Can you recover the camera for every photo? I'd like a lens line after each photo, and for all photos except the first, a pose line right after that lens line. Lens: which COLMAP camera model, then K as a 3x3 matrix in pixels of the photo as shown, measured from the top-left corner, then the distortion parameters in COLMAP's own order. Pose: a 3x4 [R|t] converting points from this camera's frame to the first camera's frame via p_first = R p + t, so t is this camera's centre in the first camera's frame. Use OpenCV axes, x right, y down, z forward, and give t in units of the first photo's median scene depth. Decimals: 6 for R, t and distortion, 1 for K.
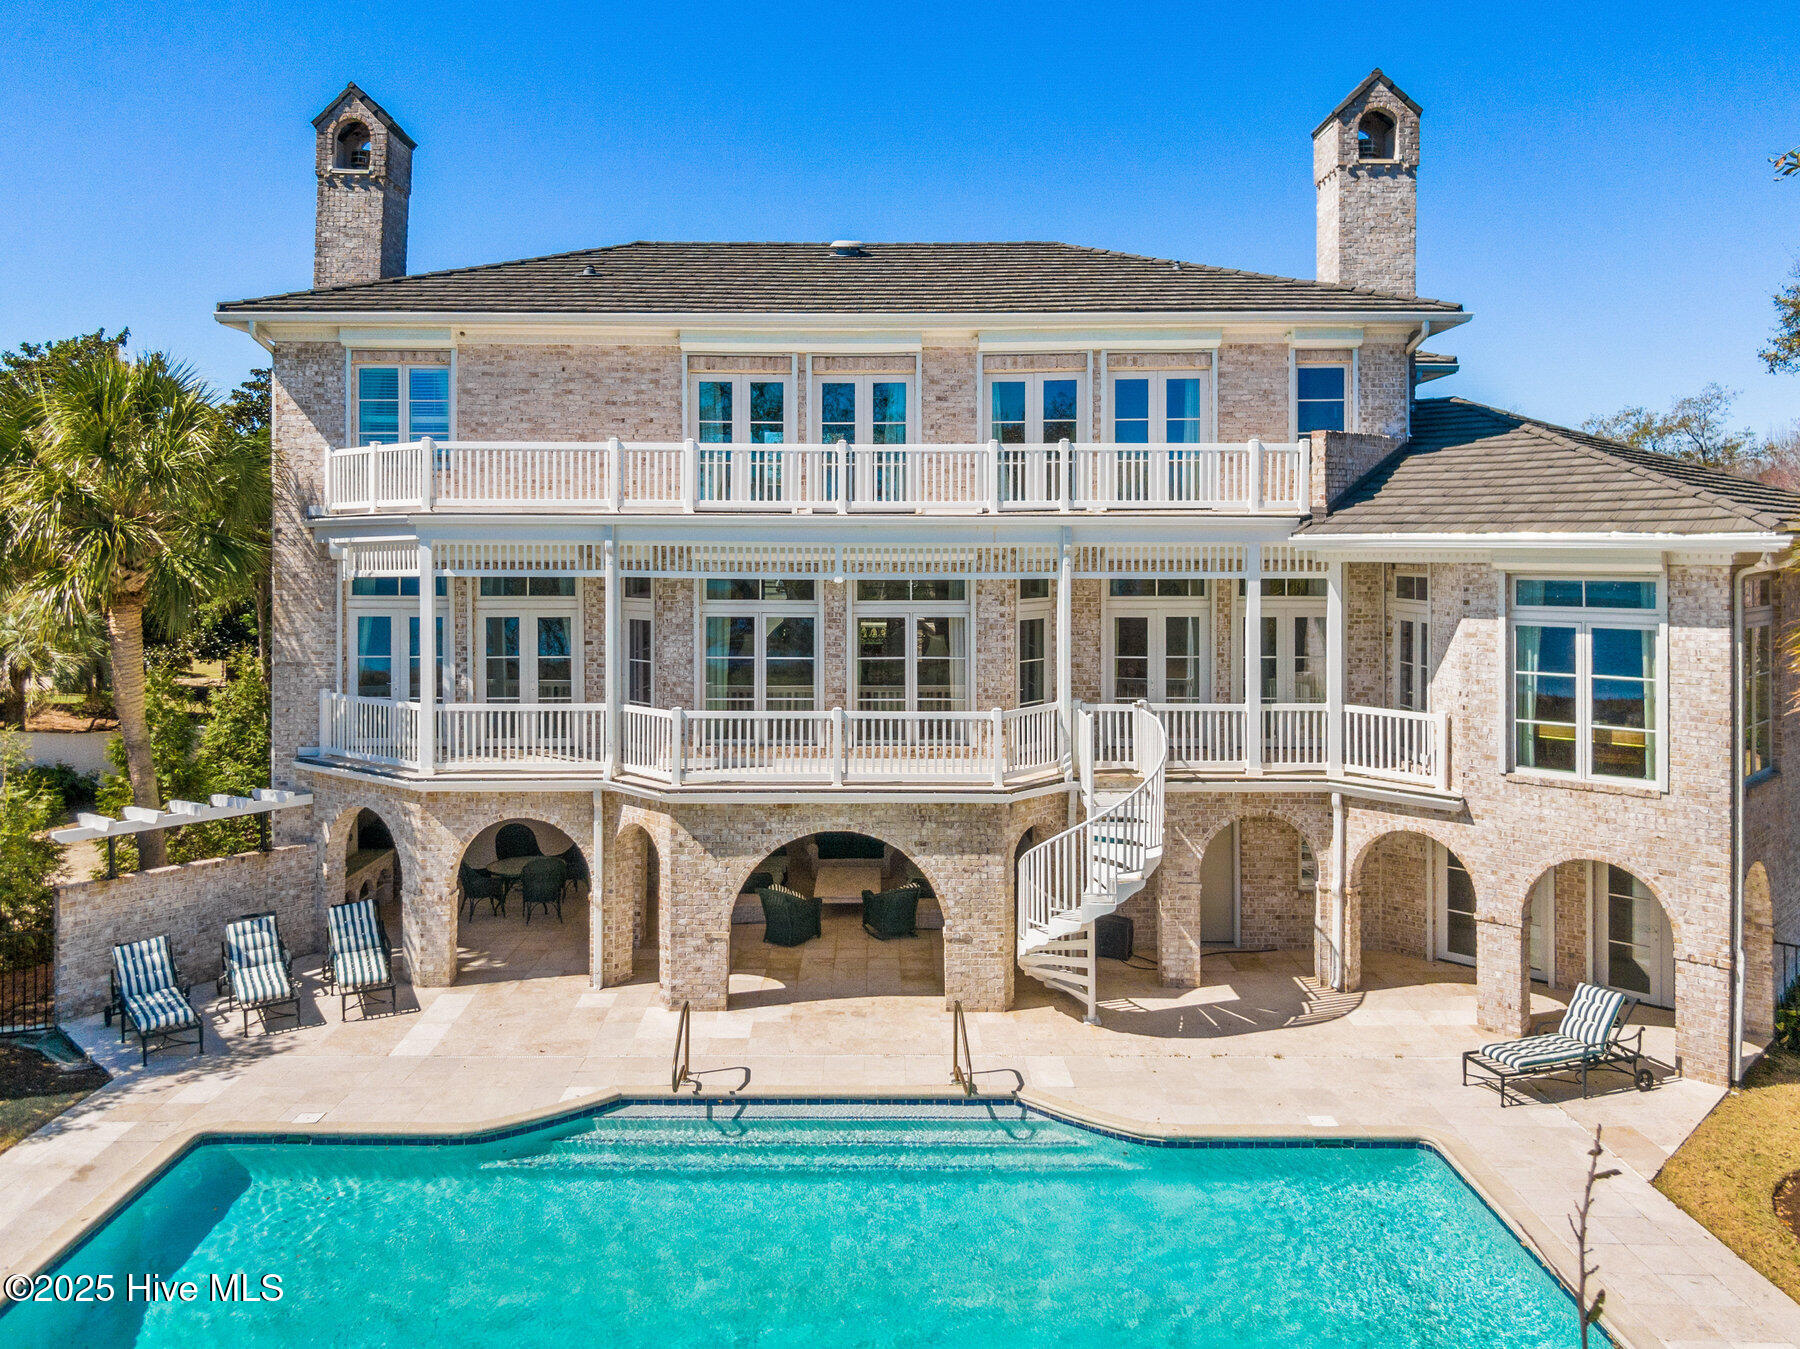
lens RADIAL K [[1327.8, 0, 882.0], [0, 1327.8, 538.8], [0, 0, 1]] dist [0.028556, -0.047885]
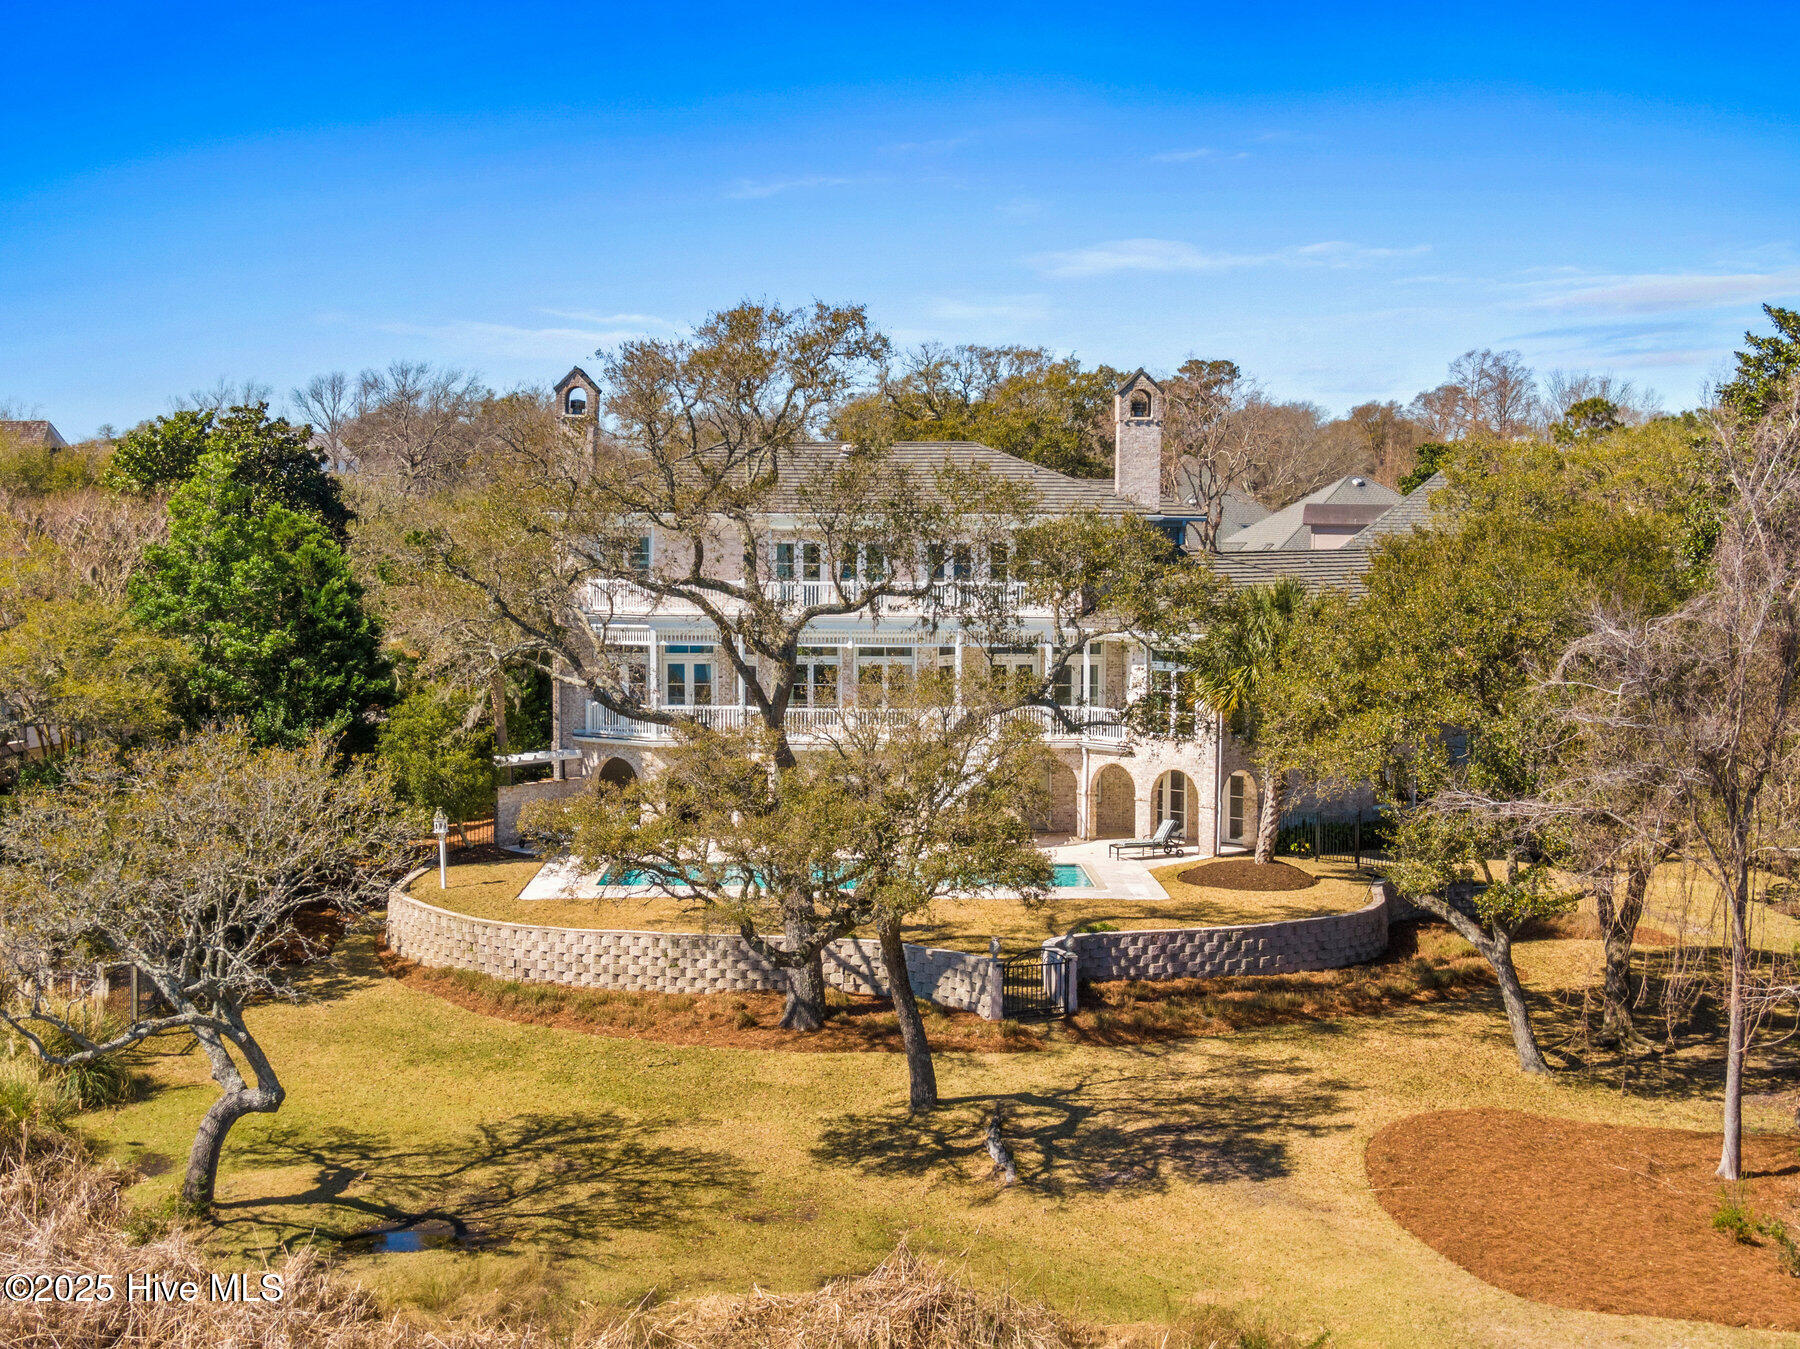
lens RADIAL K [[2555.6, 0, 898.7], [0, 2555.6, 676.3], [0, 0, 1]] dist [-0.036765, 0.000000]
pose [[0.999878, 0.002620, 0.015422, -0.017793], [-0.003654, 0.997722, 0.067364, -0.188876], [-0.015210, -0.067412, 0.997609, -2.934769]]
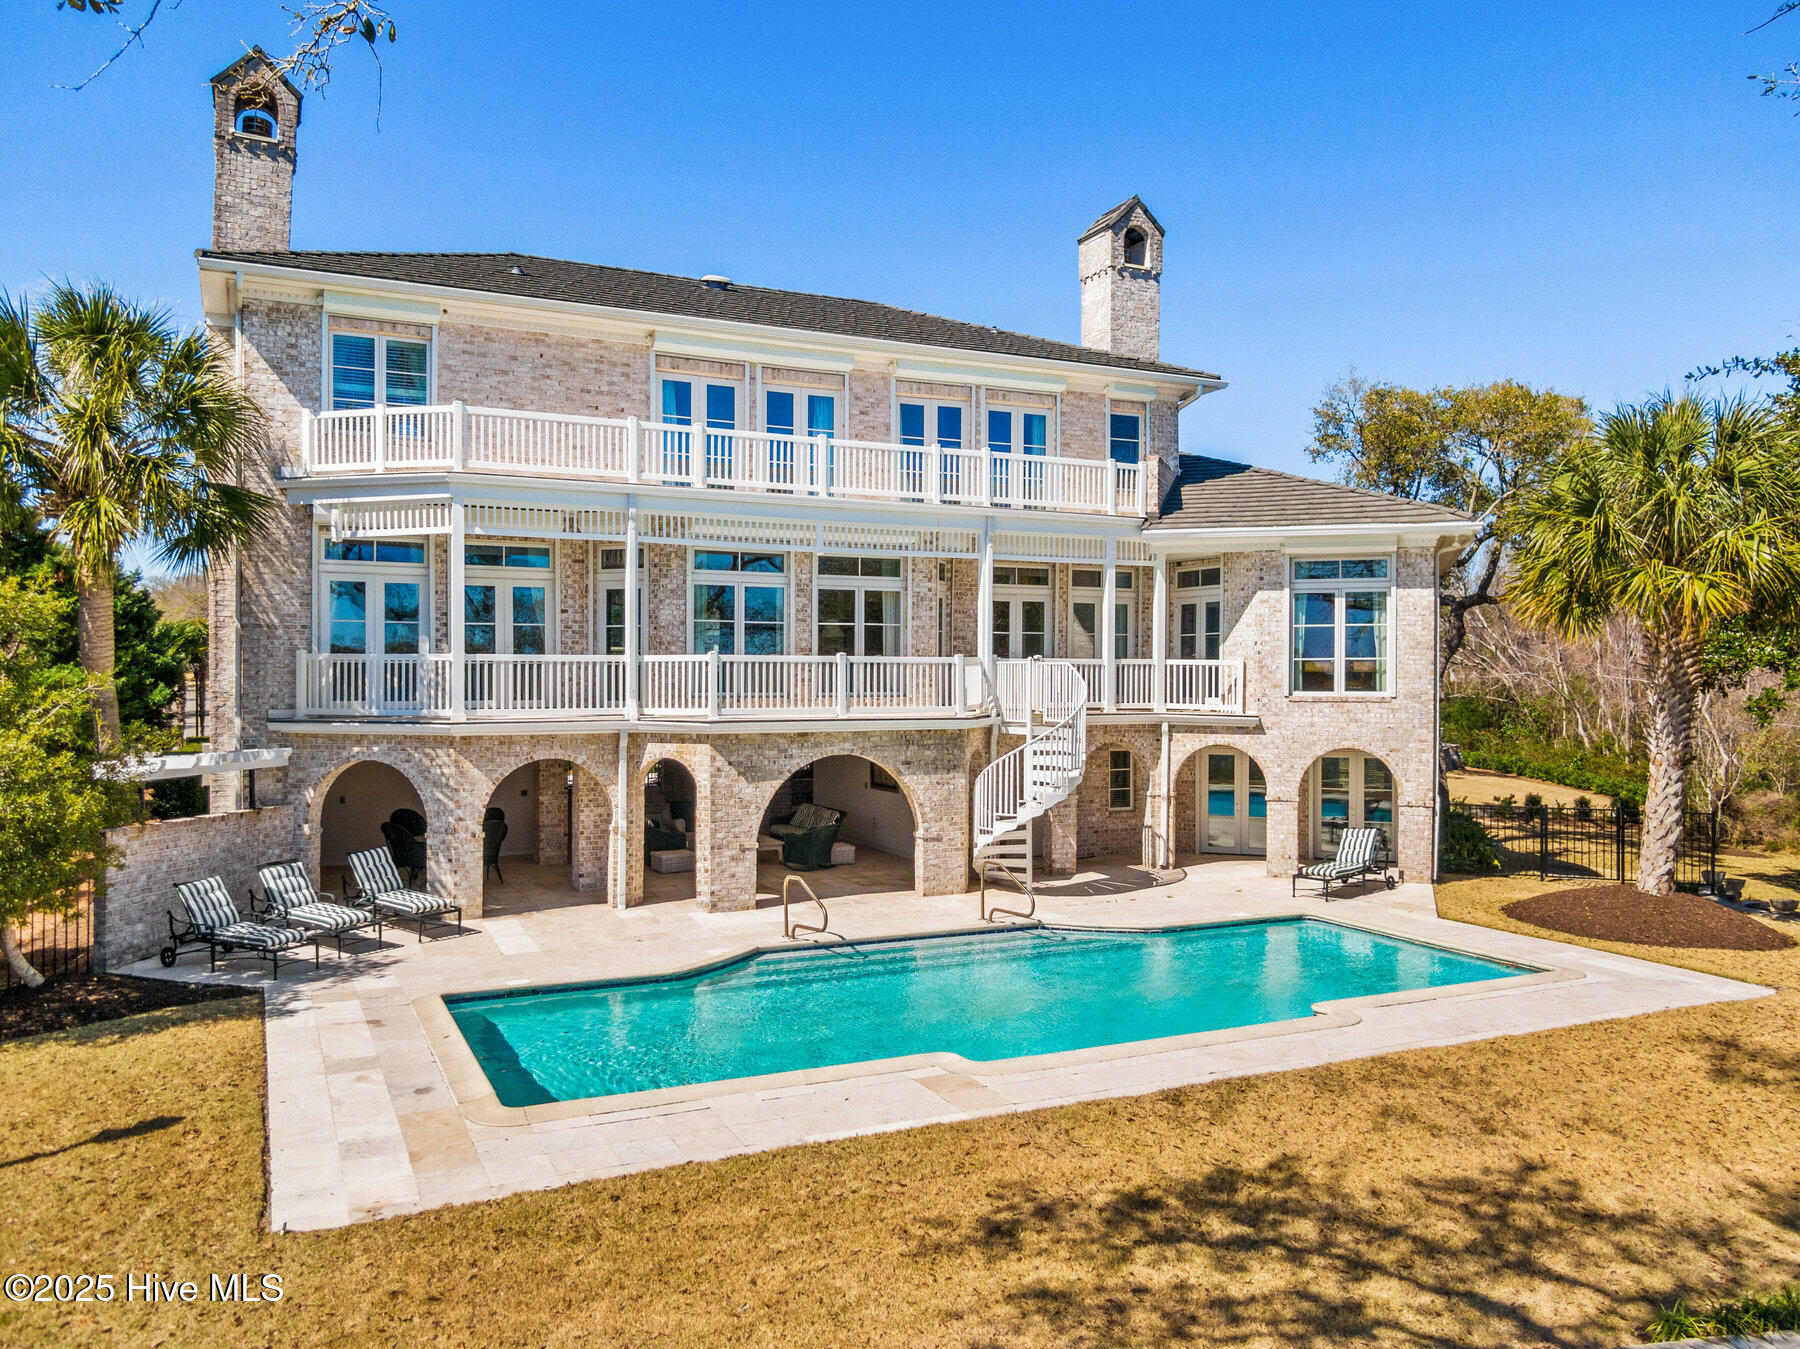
lens RADIAL K [[1339.4, 0, 894.9], [0, 1339.4, 677.7], [0, 0, 1]] dist [-0.003883, 0.006036]
pose [[0.901739, 0.000540, 0.432280, -0.476895], [-0.005150, 0.999942, 0.009493, 0.127978], [-0.432249, -0.010787, 0.901690, -0.105393]]
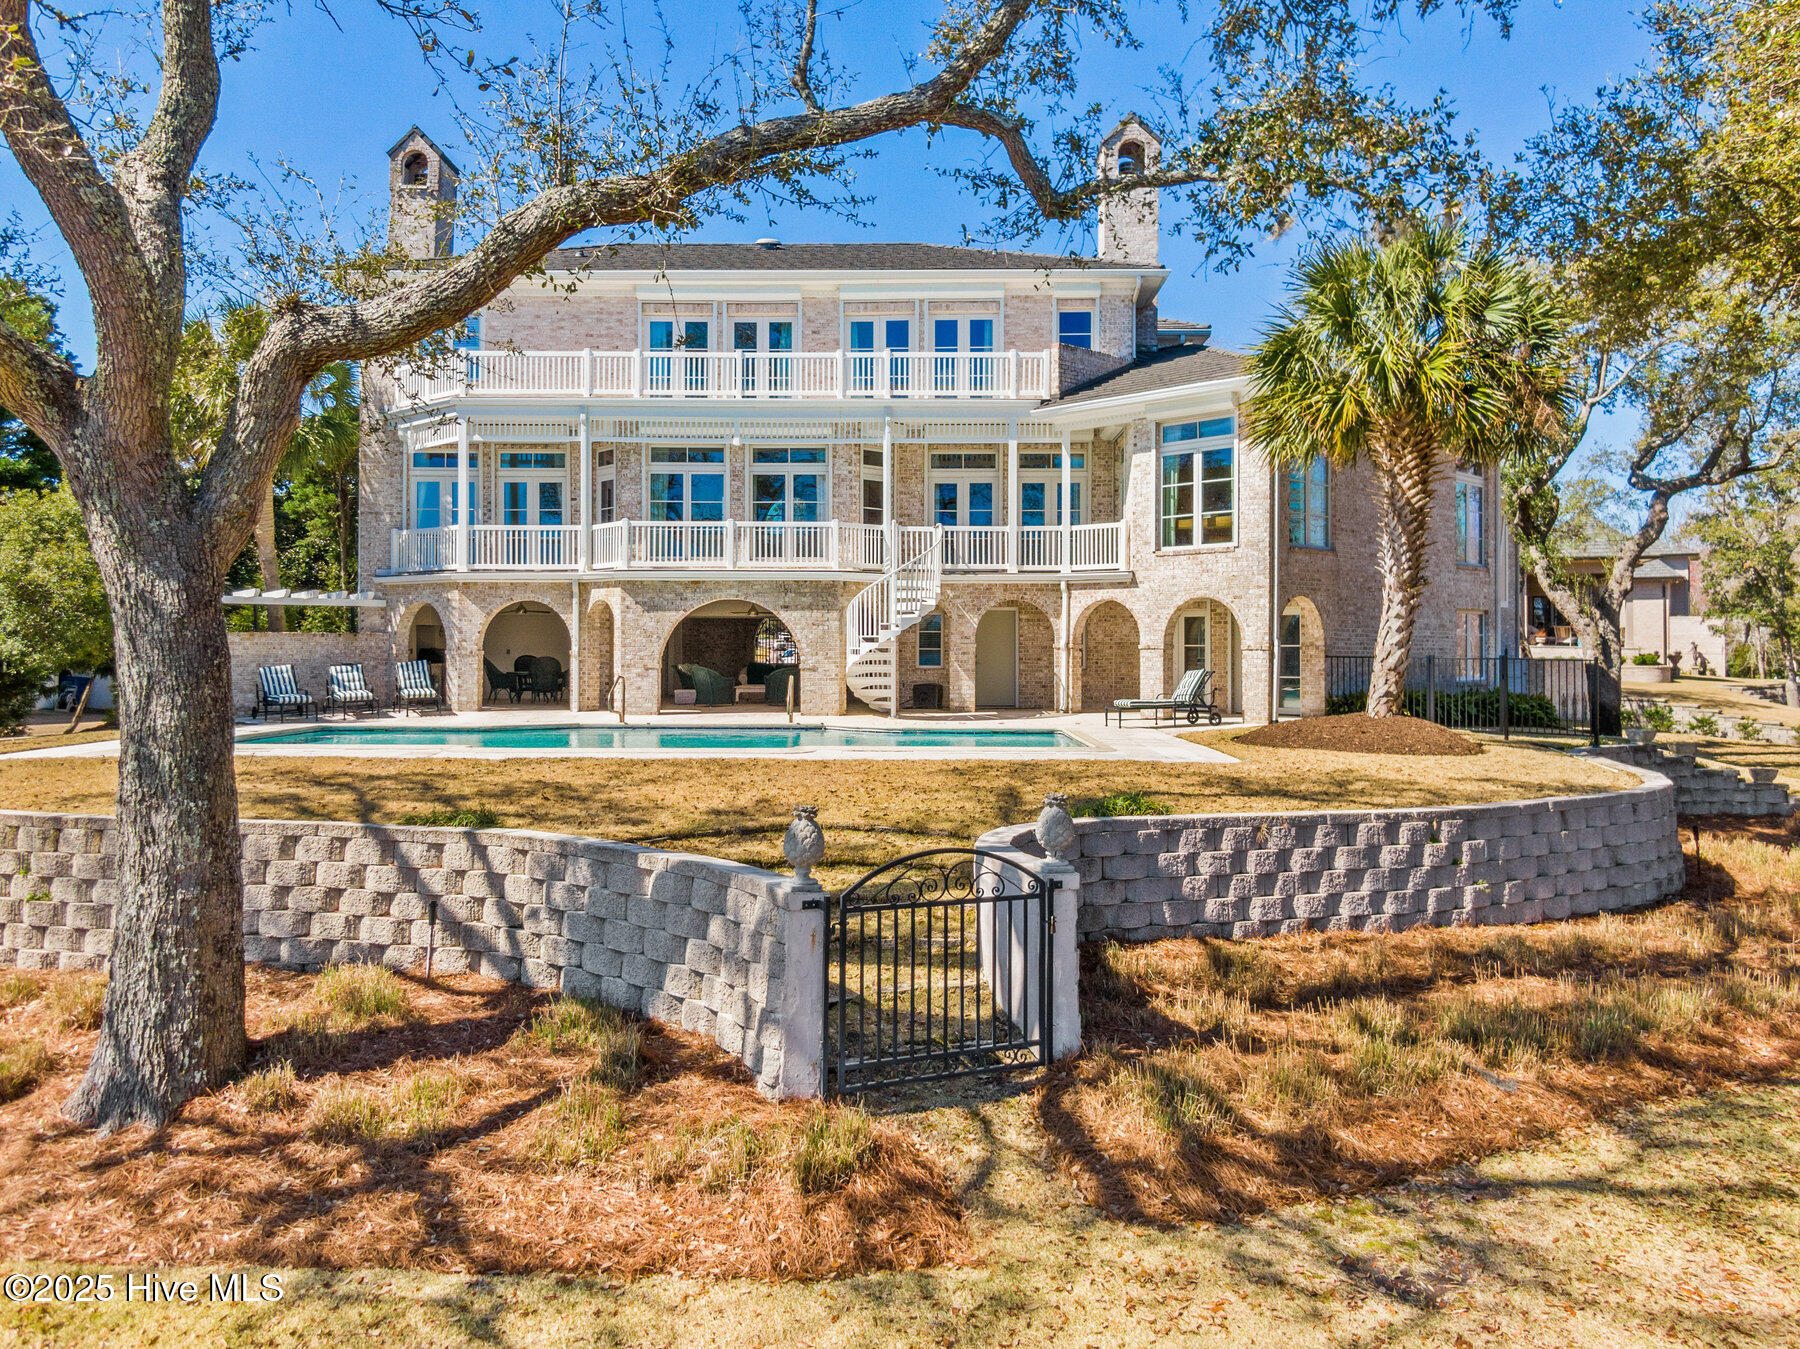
lens RADIAL K [[1327.8, 0, 912.6], [0, 1327.8, 620.7], [0, 0, 1]] dist [0.028556, -0.047885]
pose [[0.999908, 0.001569, -0.013489, 0.182425], [-0.001811, 0.999837, -0.017946, 0.251952], [0.013458, 0.017969, 0.999748, -0.483305]]
